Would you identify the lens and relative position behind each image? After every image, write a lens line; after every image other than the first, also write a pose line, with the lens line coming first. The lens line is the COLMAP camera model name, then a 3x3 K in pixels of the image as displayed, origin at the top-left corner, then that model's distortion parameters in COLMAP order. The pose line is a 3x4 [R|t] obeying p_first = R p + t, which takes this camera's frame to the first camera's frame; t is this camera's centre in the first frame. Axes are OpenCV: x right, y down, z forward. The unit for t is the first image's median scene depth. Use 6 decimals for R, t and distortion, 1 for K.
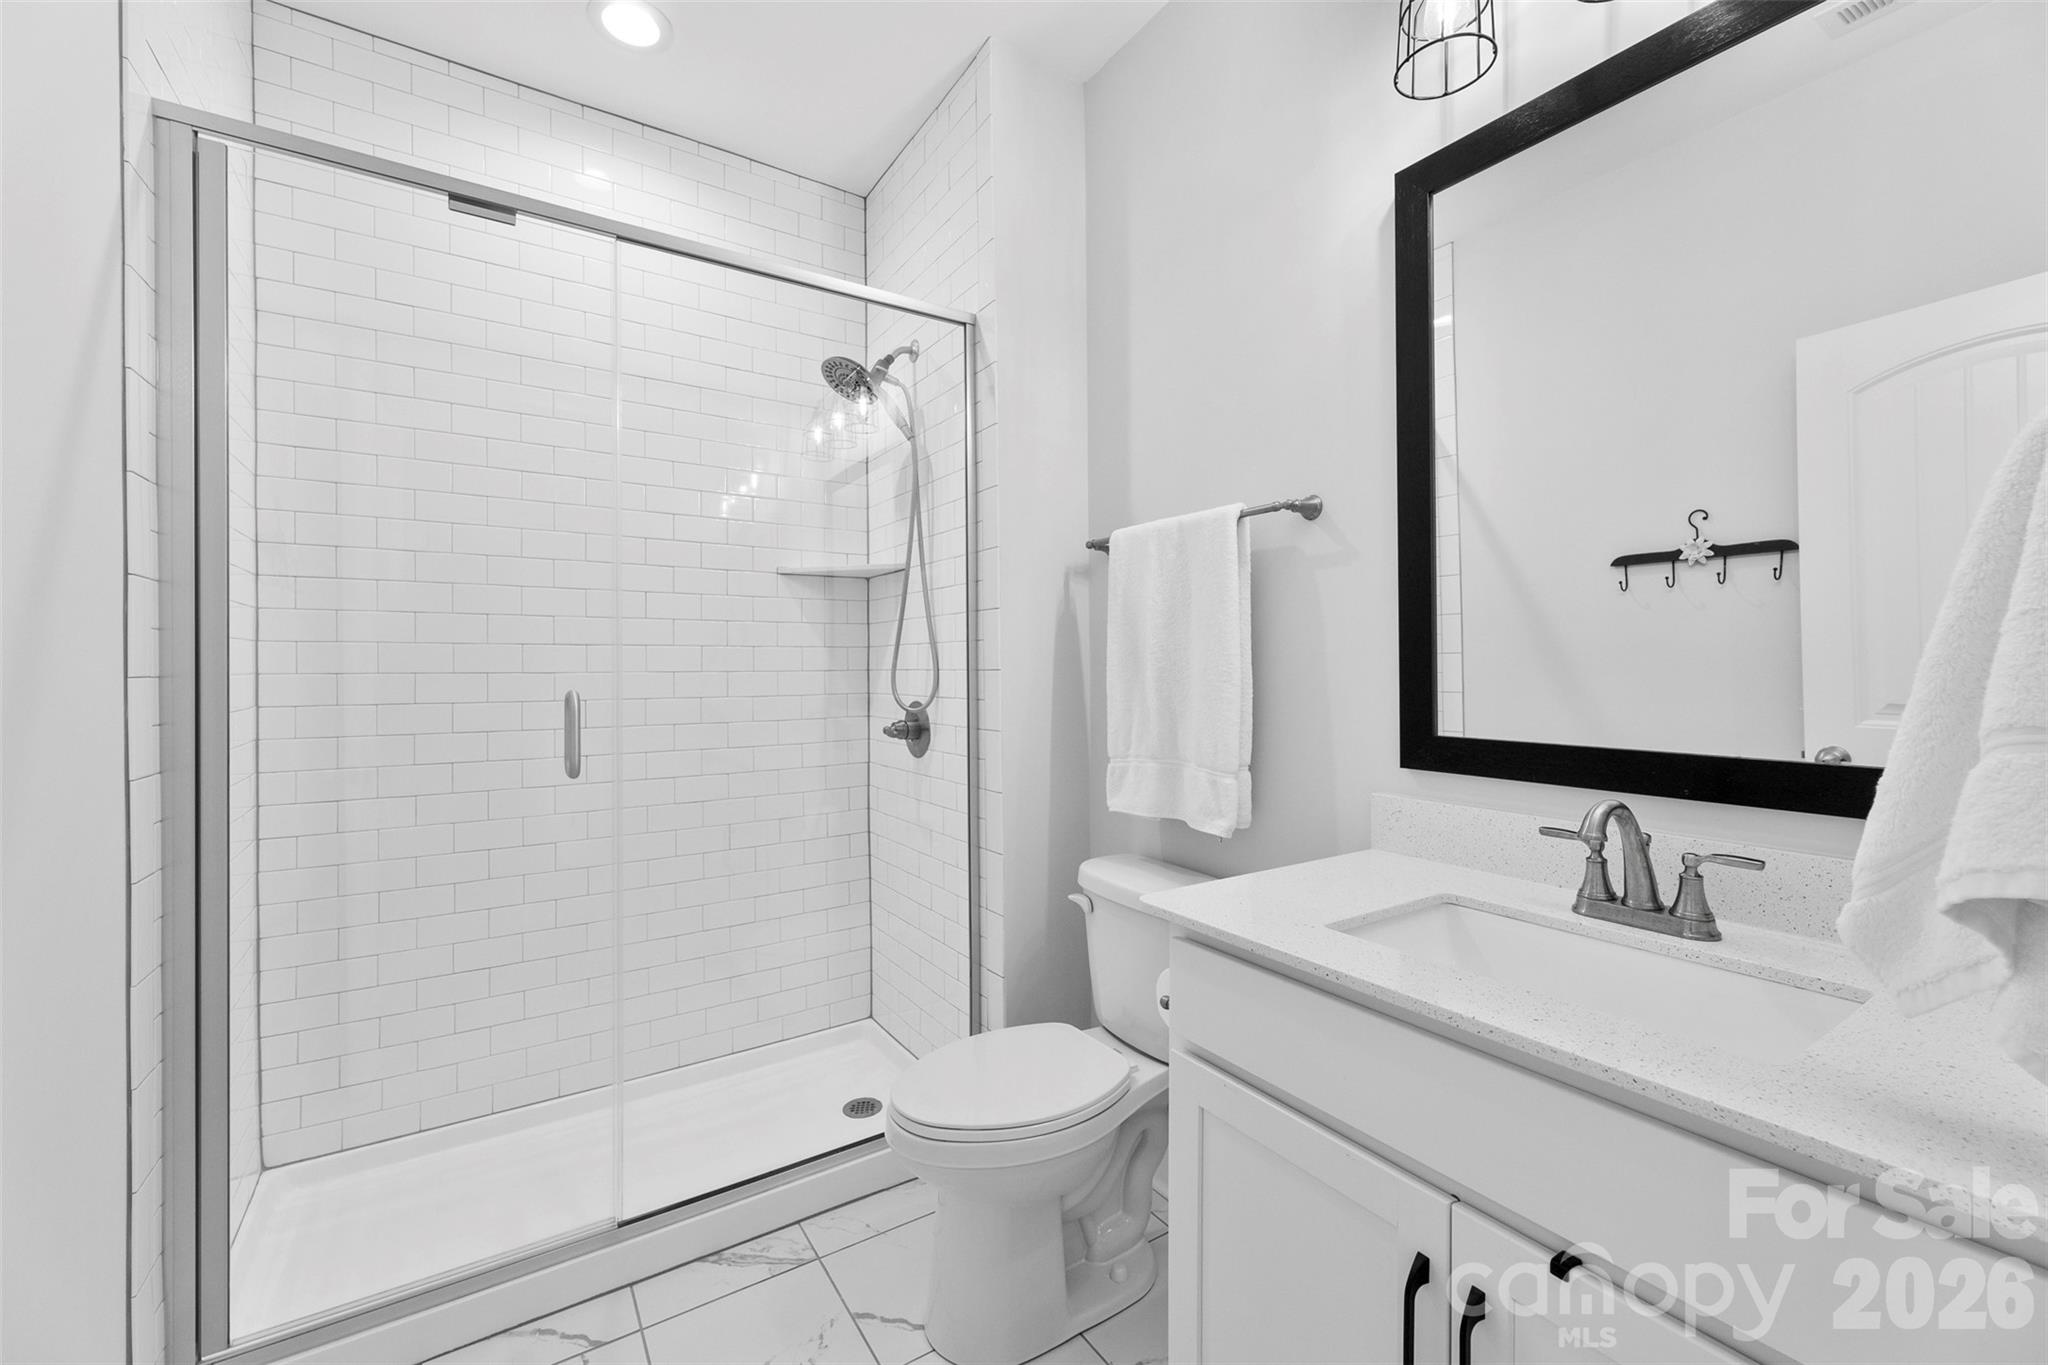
lens RADIAL K [[827.9, 0, 1026.6], [0, 827.9, 676.7], [0, 0, 1]] dist [0.001632, -0.000026]
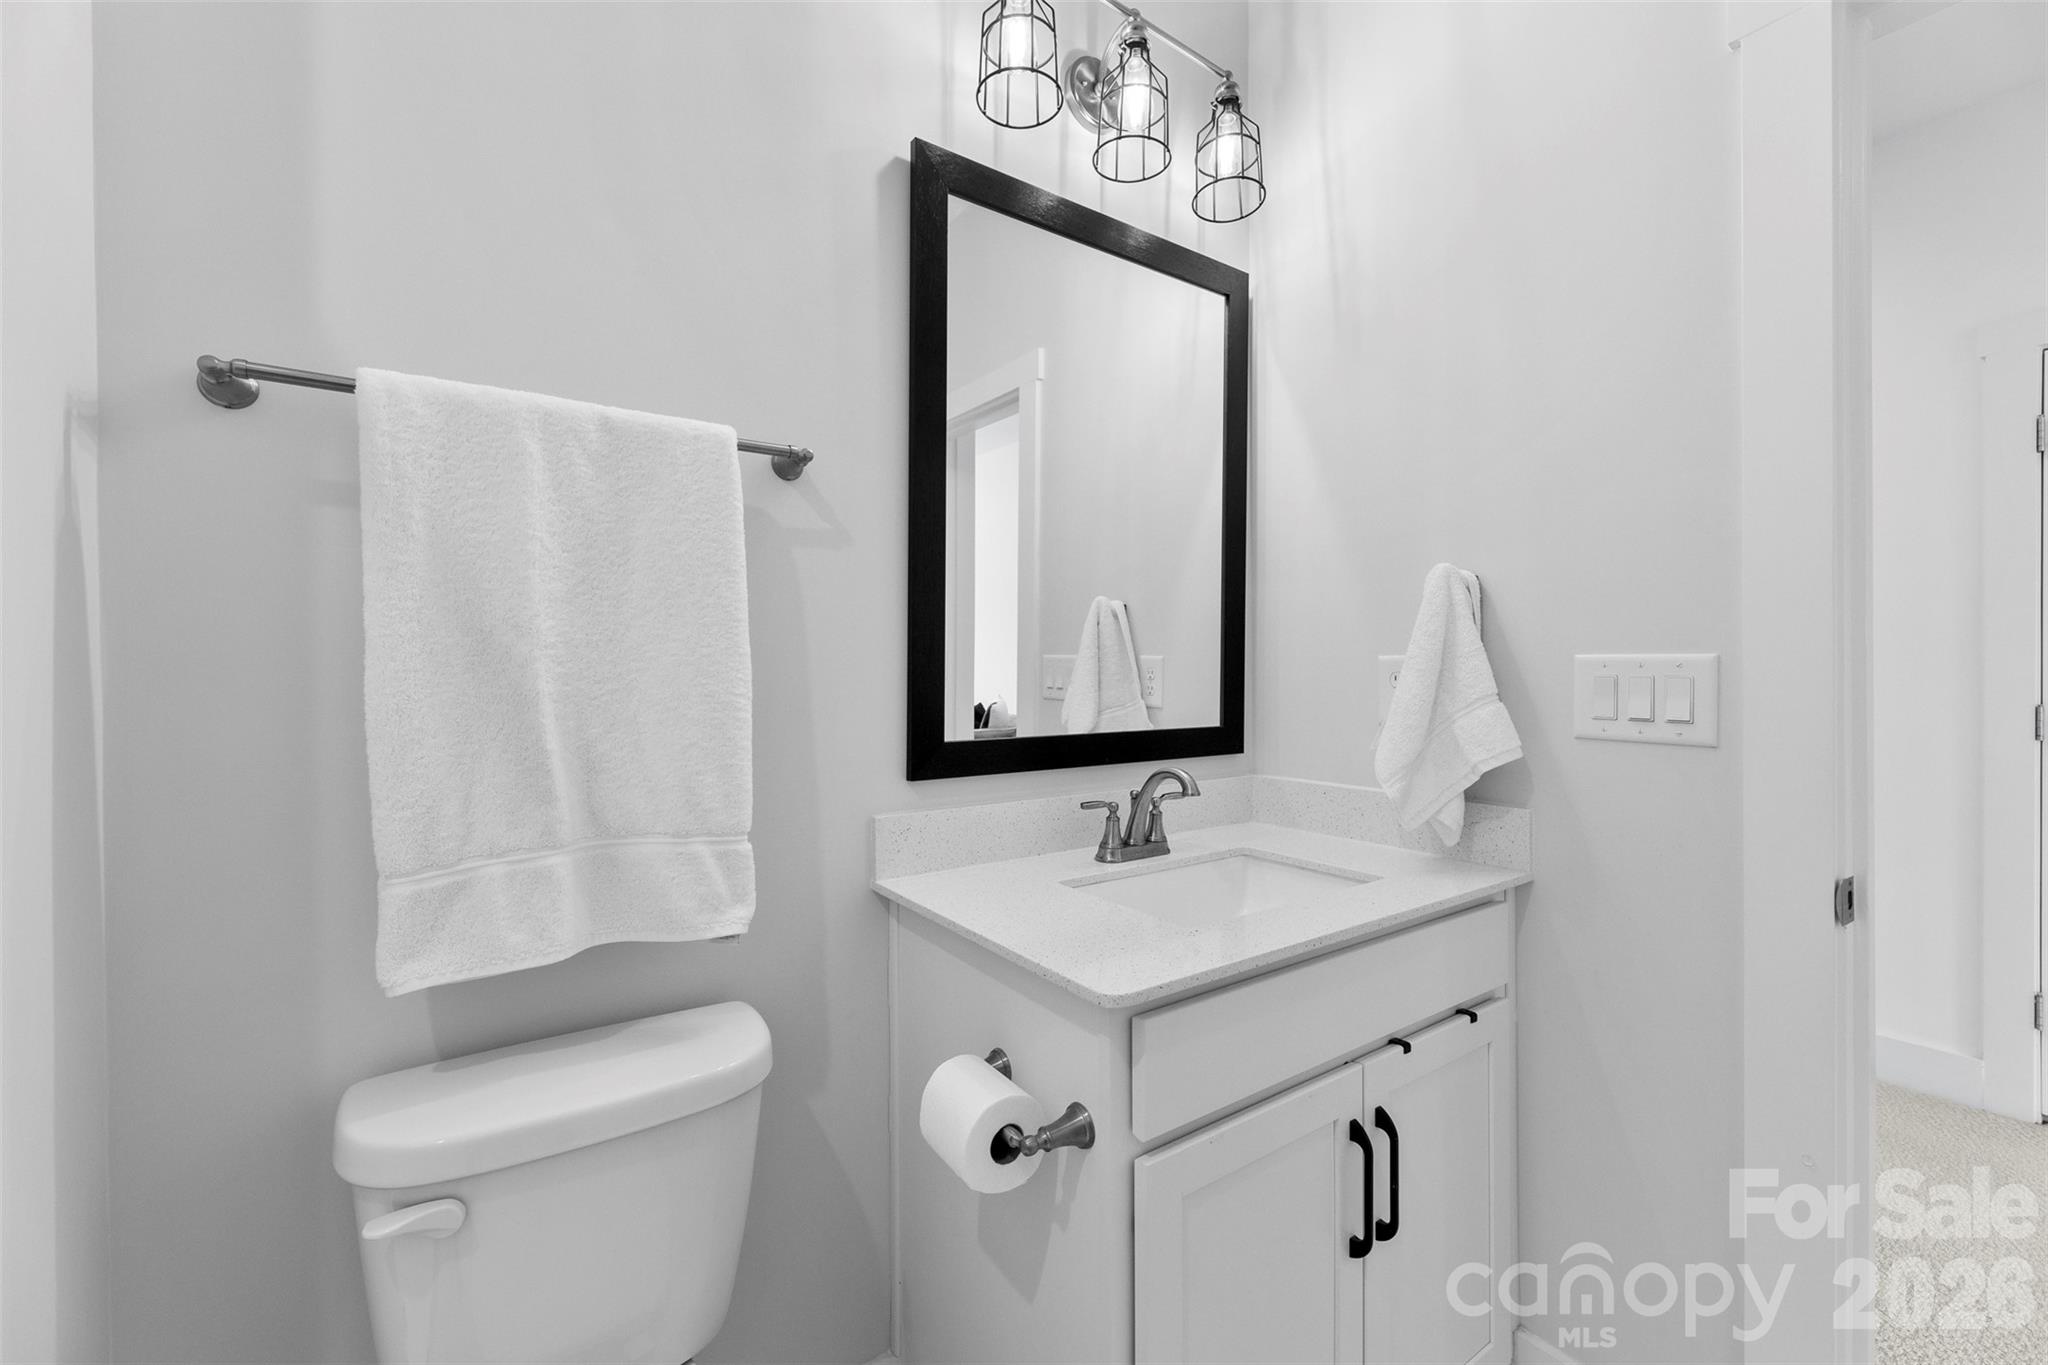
lens RADIAL K [[827.9, 0, 1025.4], [0, 827.9, 672.5], [0, 0, 1]] dist [0.001632, -0.000026]
pose [[-0.032216, -0.004750, 0.999470, -0.490198], [0.006616, 0.999966, 0.004966, -0.016197], [-0.999459, 0.006772, -0.032183, 0.926460]]
